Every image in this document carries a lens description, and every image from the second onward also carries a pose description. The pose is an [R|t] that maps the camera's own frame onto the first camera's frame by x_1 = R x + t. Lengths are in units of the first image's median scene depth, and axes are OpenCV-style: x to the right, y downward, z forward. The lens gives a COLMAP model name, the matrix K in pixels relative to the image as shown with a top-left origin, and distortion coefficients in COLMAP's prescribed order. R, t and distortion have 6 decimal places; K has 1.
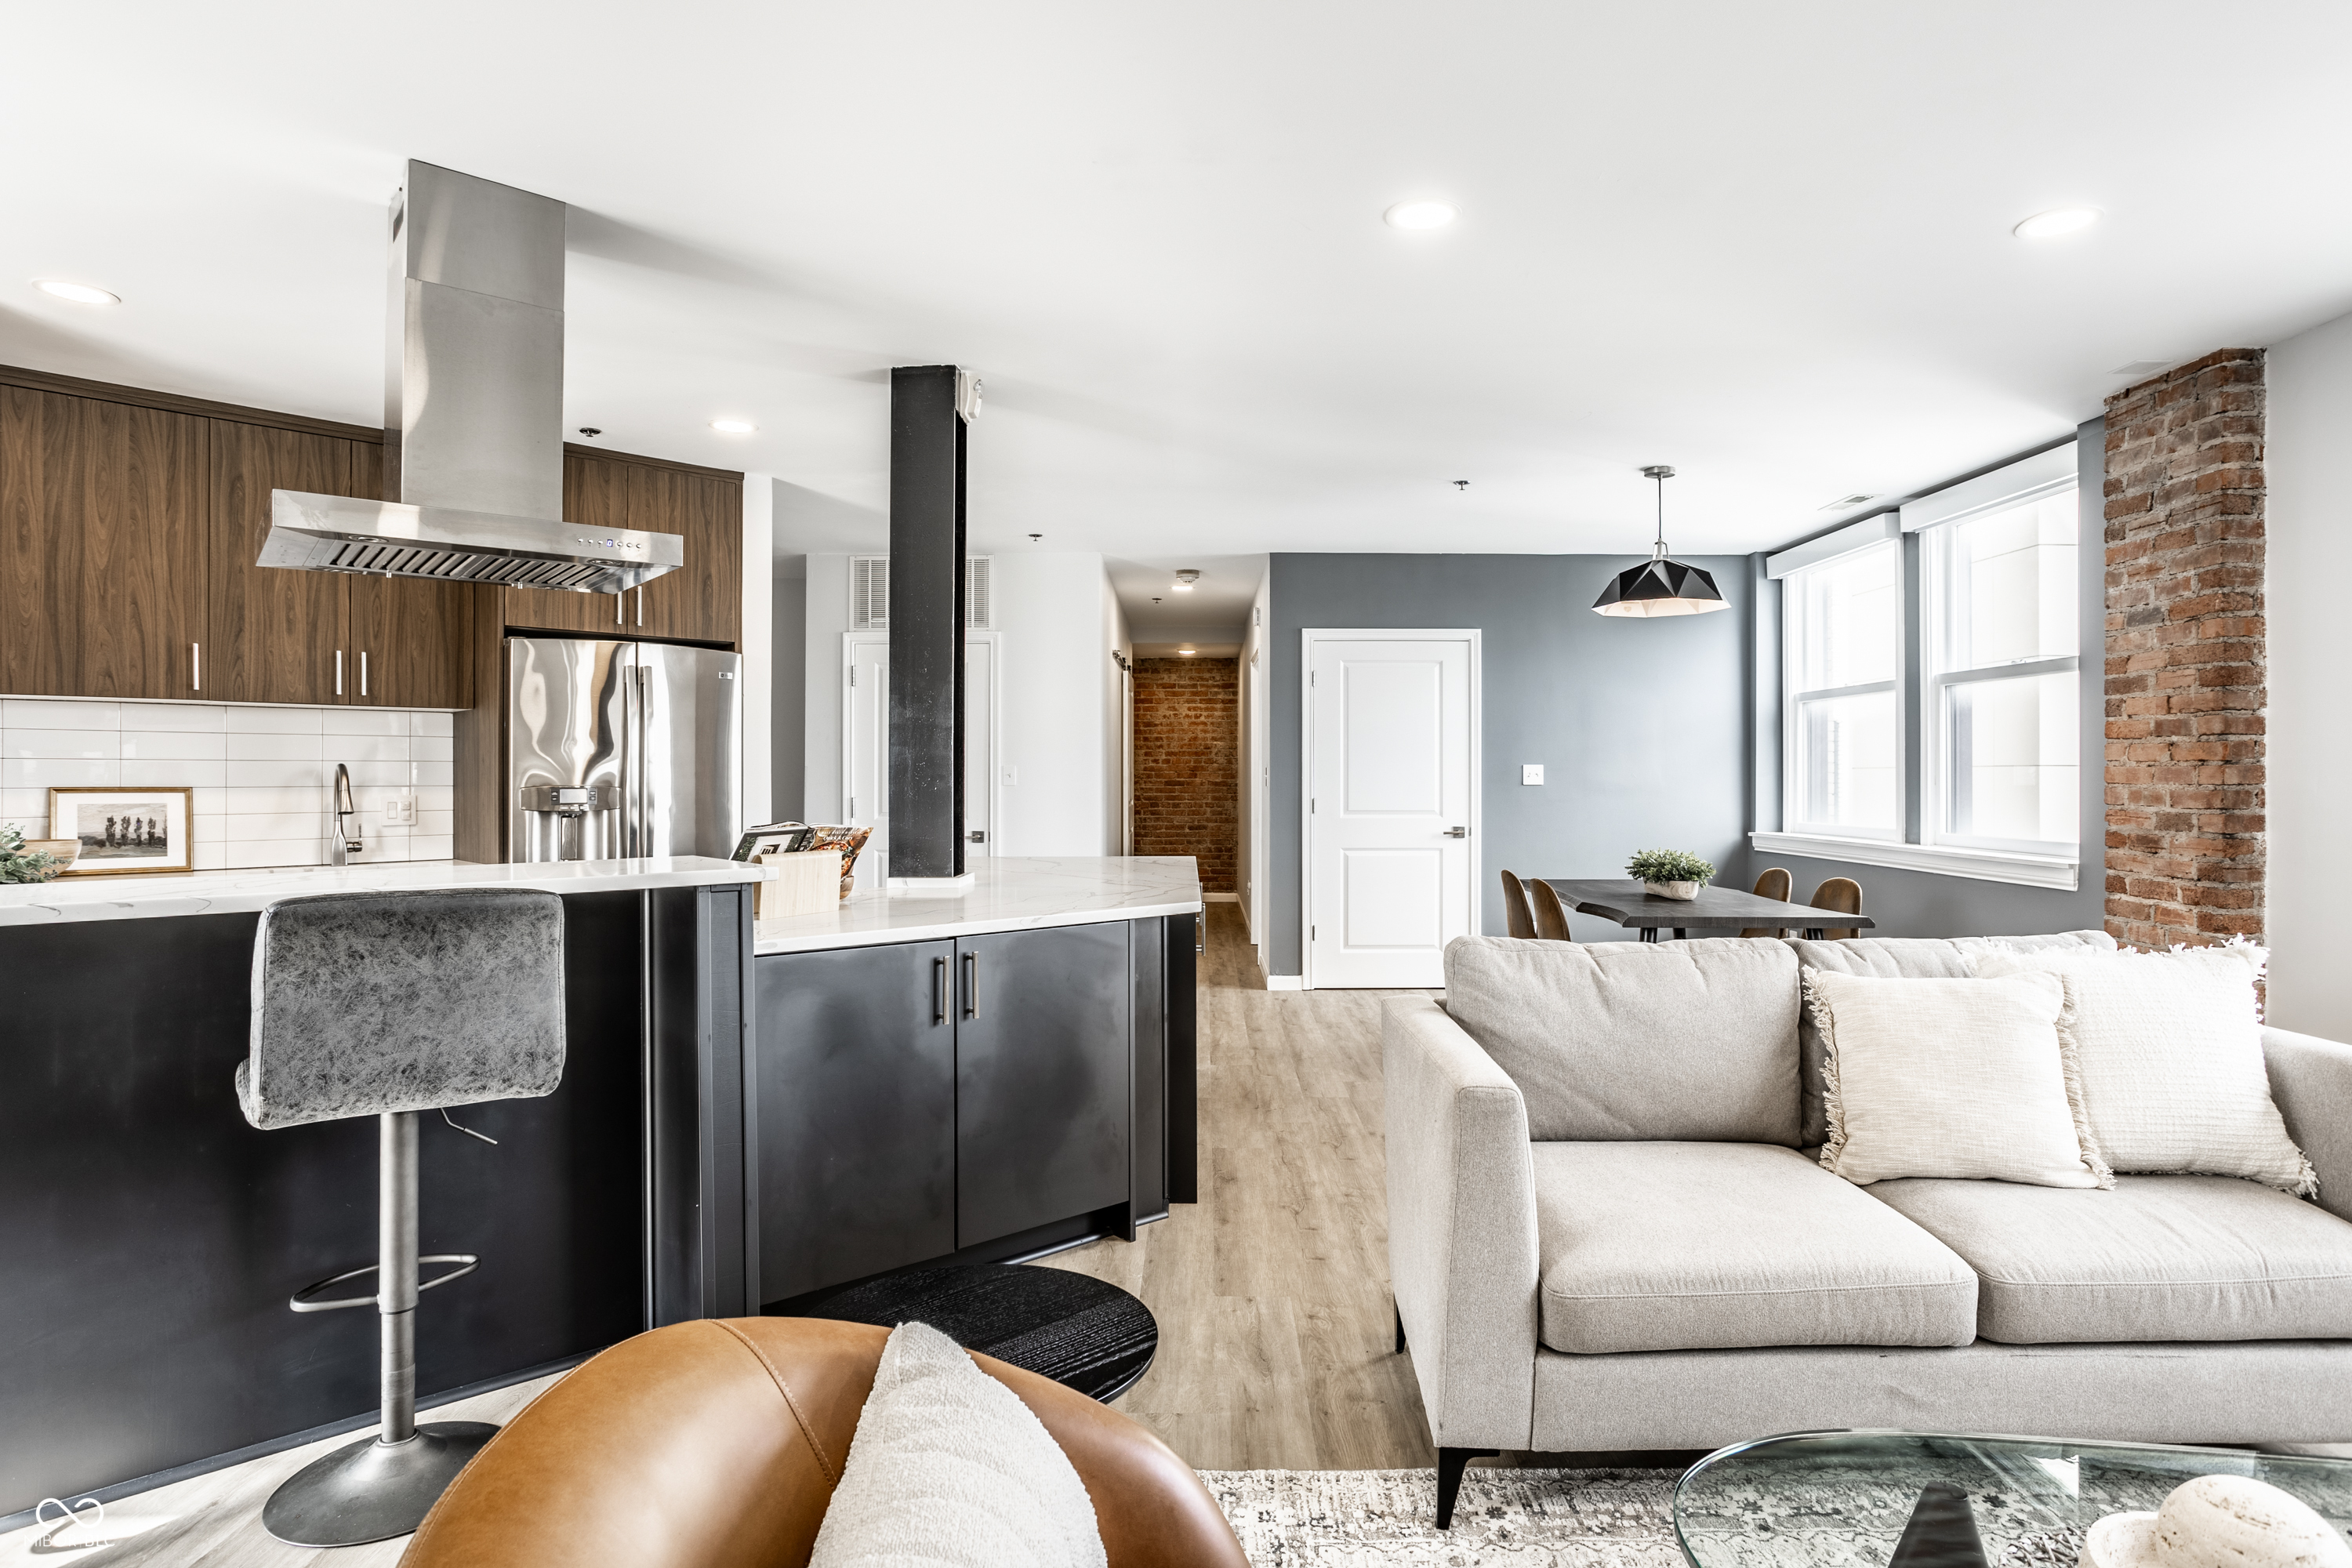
lens RADIAL K [[1245.7, 0, 1189.6], [0, 1245.7, 769.9], [0, 0, 1]] dist [-0.052249, 0.033719]
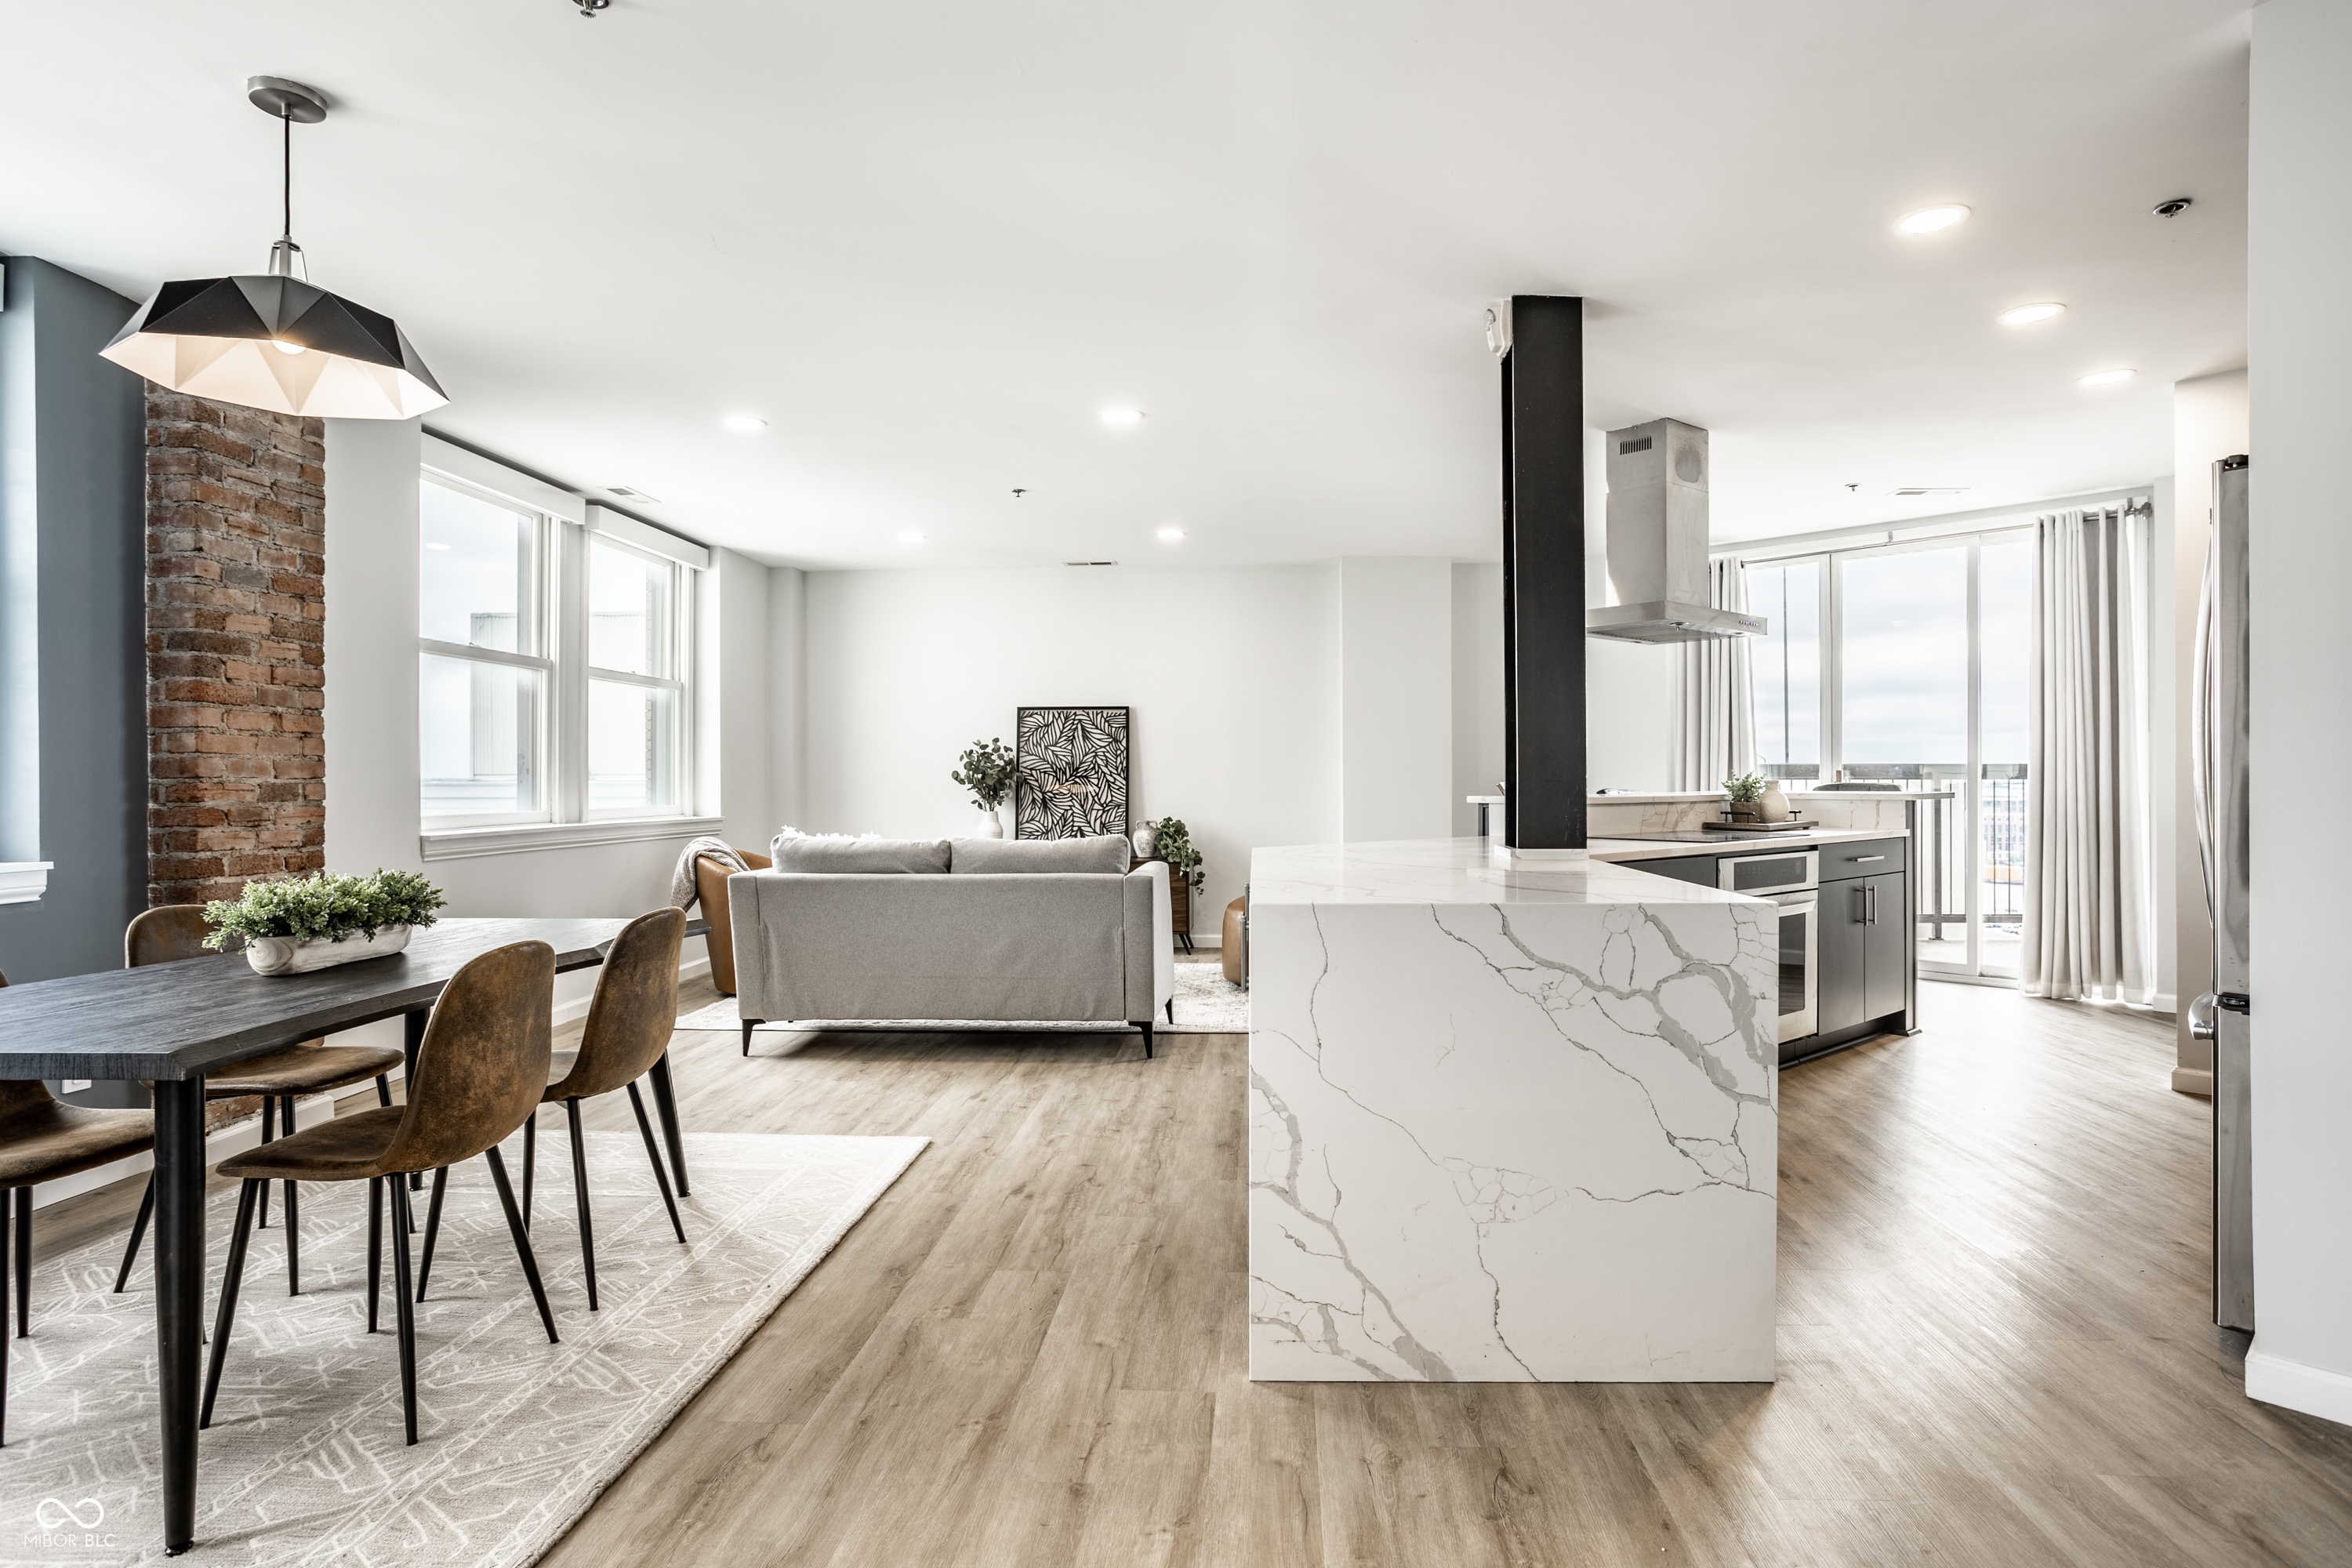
lens RADIAL K [[1238.6, 0, 1210.9], [0, 1238.6, 775.9], [0, 0, 1]] dist [-0.056748, 0.036843]
pose [[-0.999212, 0.003875, 0.039503, 0.002253], [0.003652, 0.999977, -0.005713, 0.037228], [-0.039524, -0.005564, -0.999203, 1.947505]]
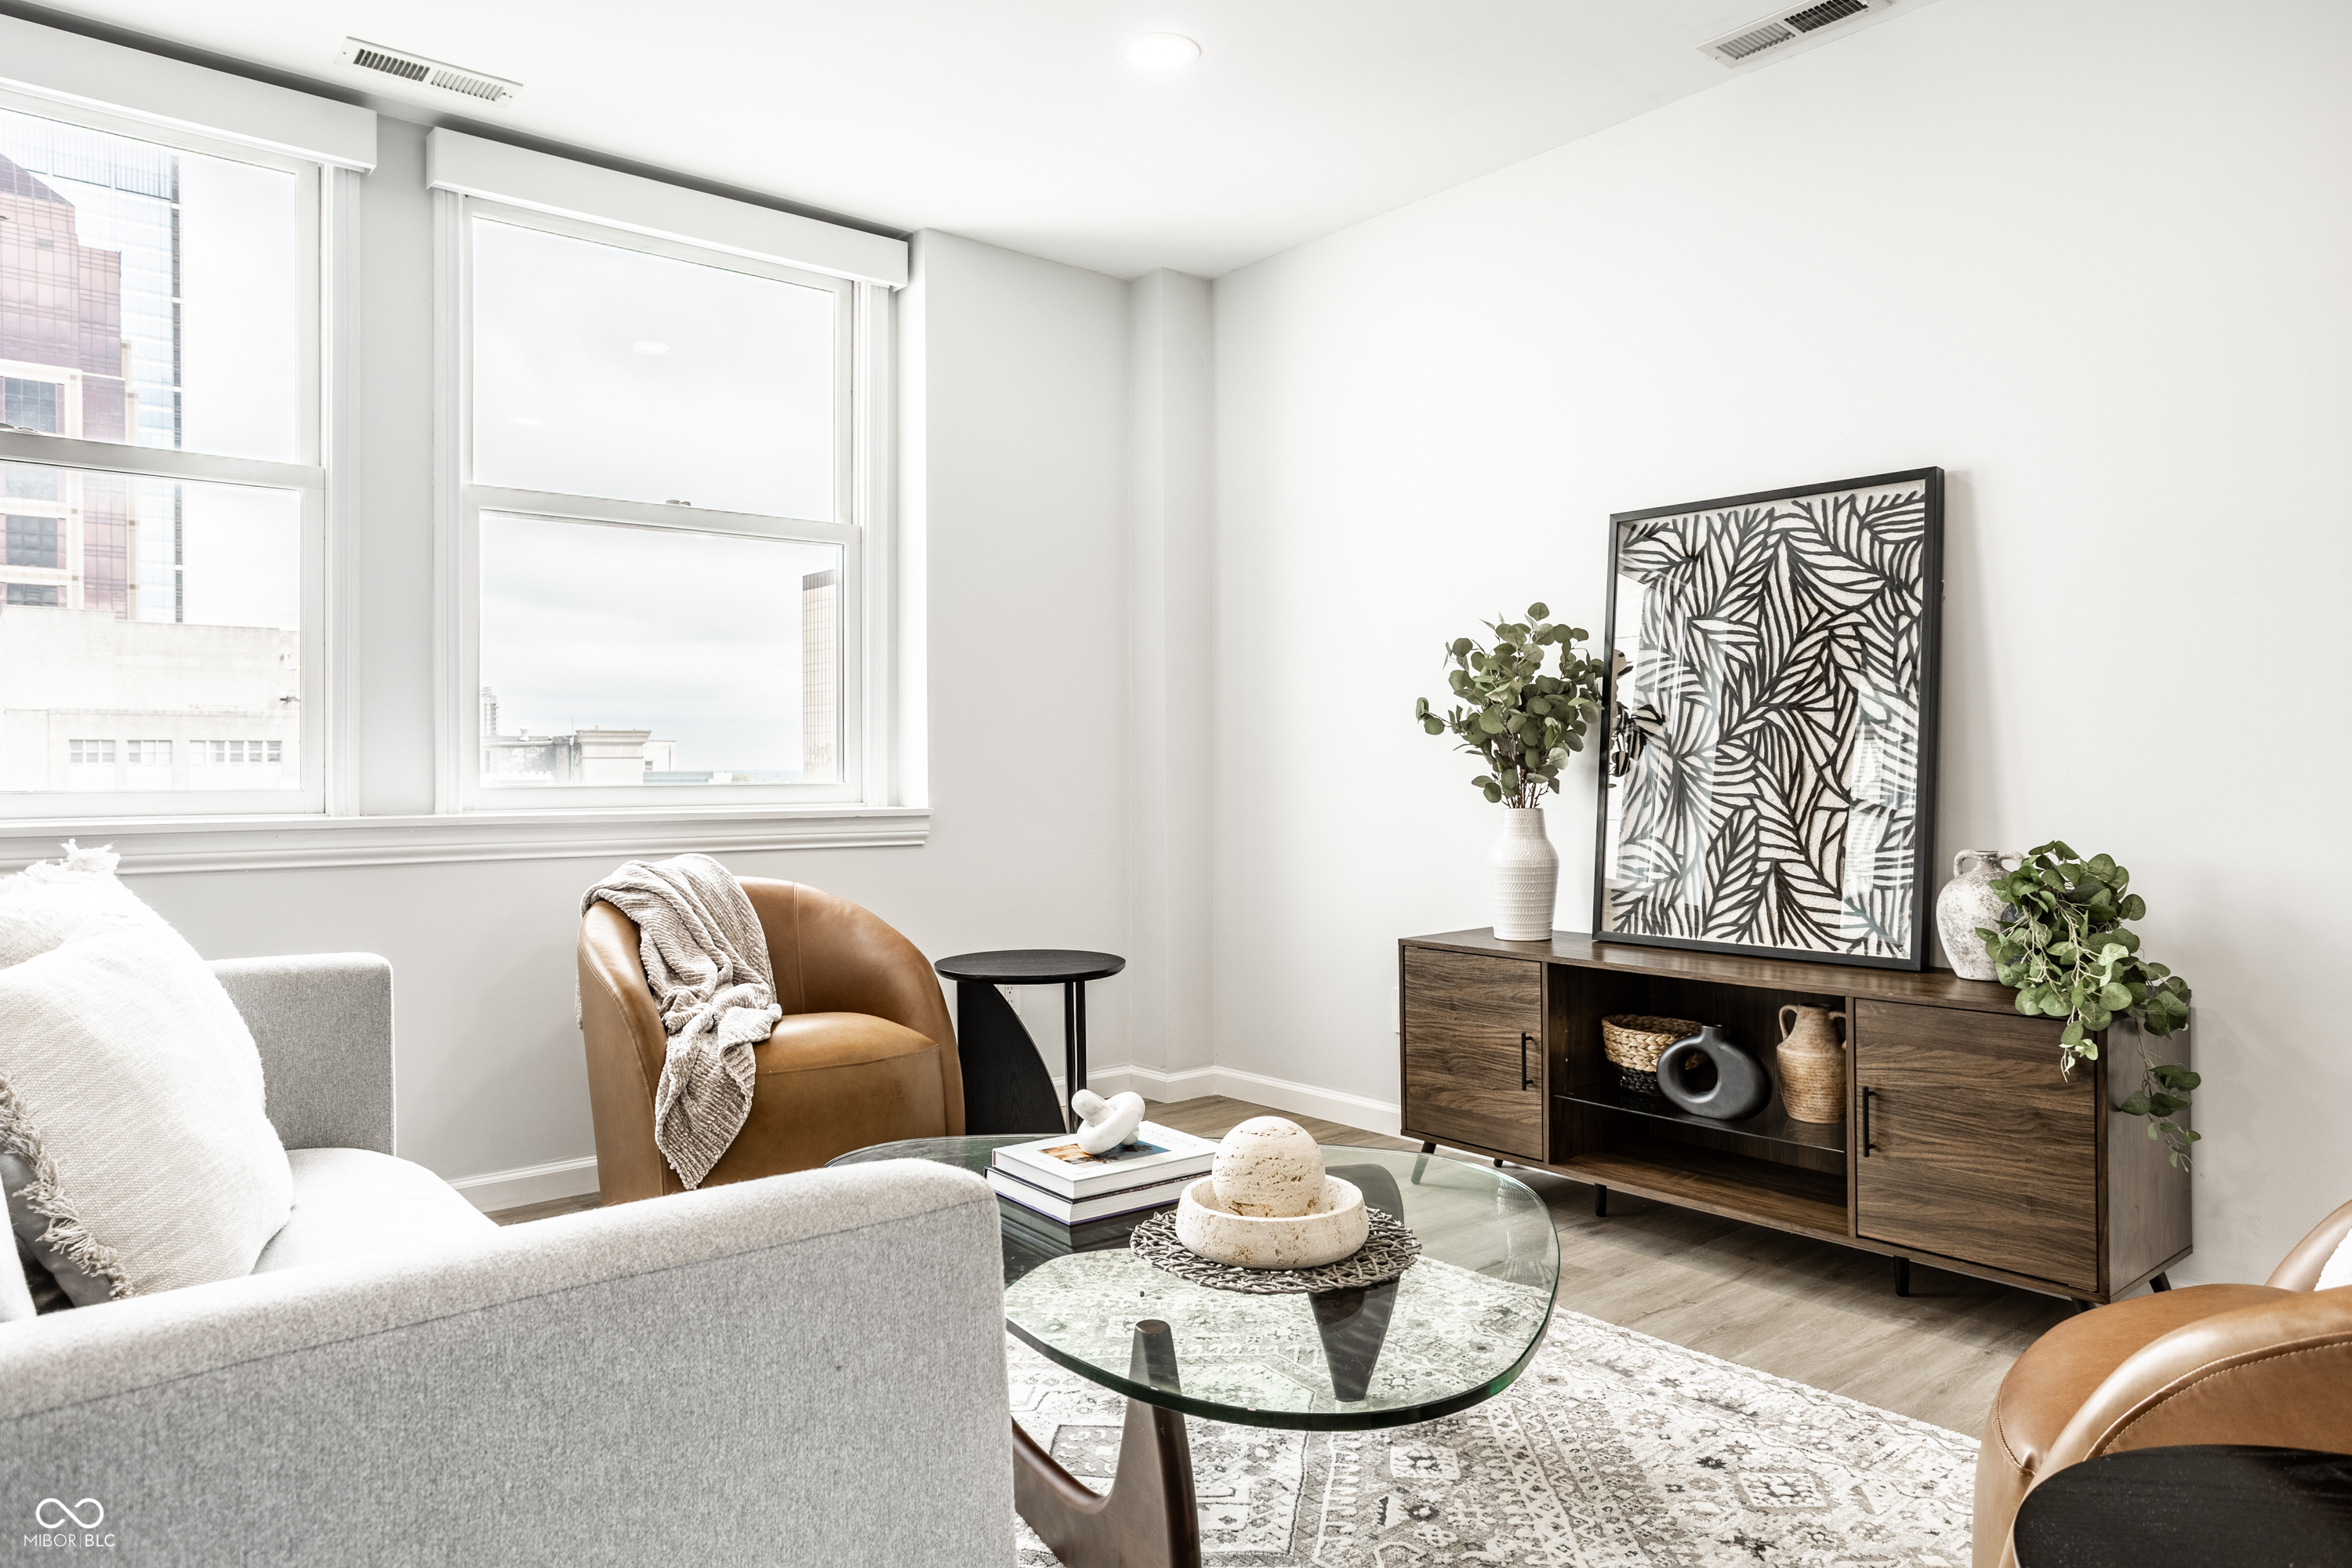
lens RADIAL K [[1499.5, 0, 1172.7], [0, 1499.5, 770.5], [0, 0, 1]] dist [-0.036282, 0.043036]
pose [[-0.640461, 0.001121, 0.767990, -0.105365], [0.002621, 0.999996, 0.000727, 0.059154], [-0.767987, 0.002479, -0.640461, 0.648819]]
